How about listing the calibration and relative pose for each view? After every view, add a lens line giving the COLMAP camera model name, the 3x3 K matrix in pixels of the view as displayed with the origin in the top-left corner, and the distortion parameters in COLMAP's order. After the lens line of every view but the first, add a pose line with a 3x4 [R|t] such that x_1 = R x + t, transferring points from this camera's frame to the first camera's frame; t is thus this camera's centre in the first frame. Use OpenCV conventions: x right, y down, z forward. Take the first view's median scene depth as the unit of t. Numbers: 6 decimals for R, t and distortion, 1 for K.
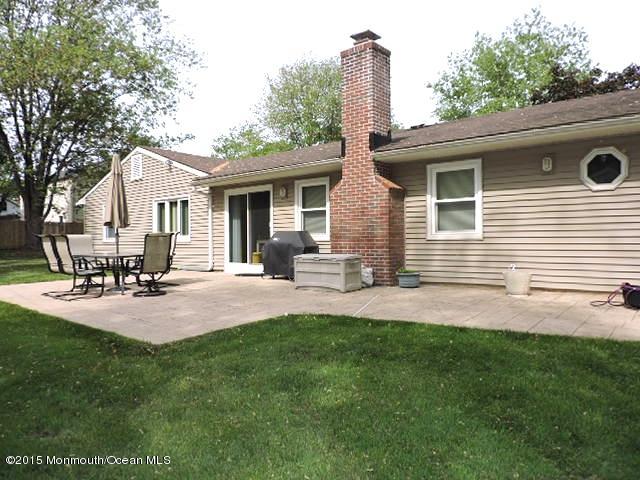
lens RADIAL K [[455.7, 0, 316.1], [0, 455.7, 239.2], [0, 0, 1]] dist [0.001681, -0.002469]
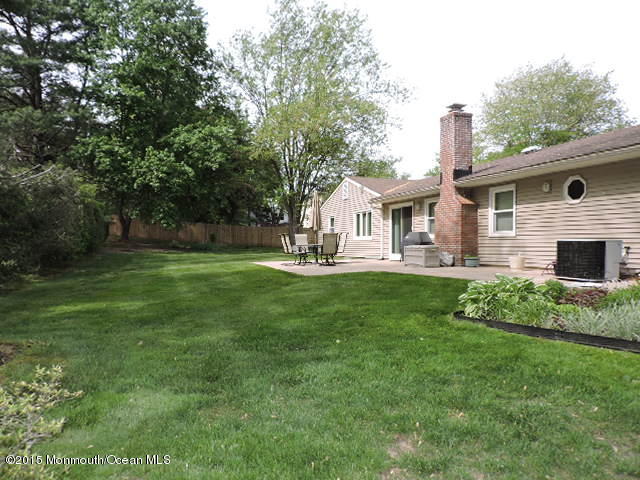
lens RADIAL K [[455.7, 0, 321.5], [0, 455.7, 240.4], [0, 0, 1]] dist [0.001681, -0.002469]
pose [[0.865173, 0.004508, -0.501453, 0.418451], [-0.008300, 0.999951, -0.005330, 0.020251], [0.501404, 0.008773, 0.865169, -0.482446]]
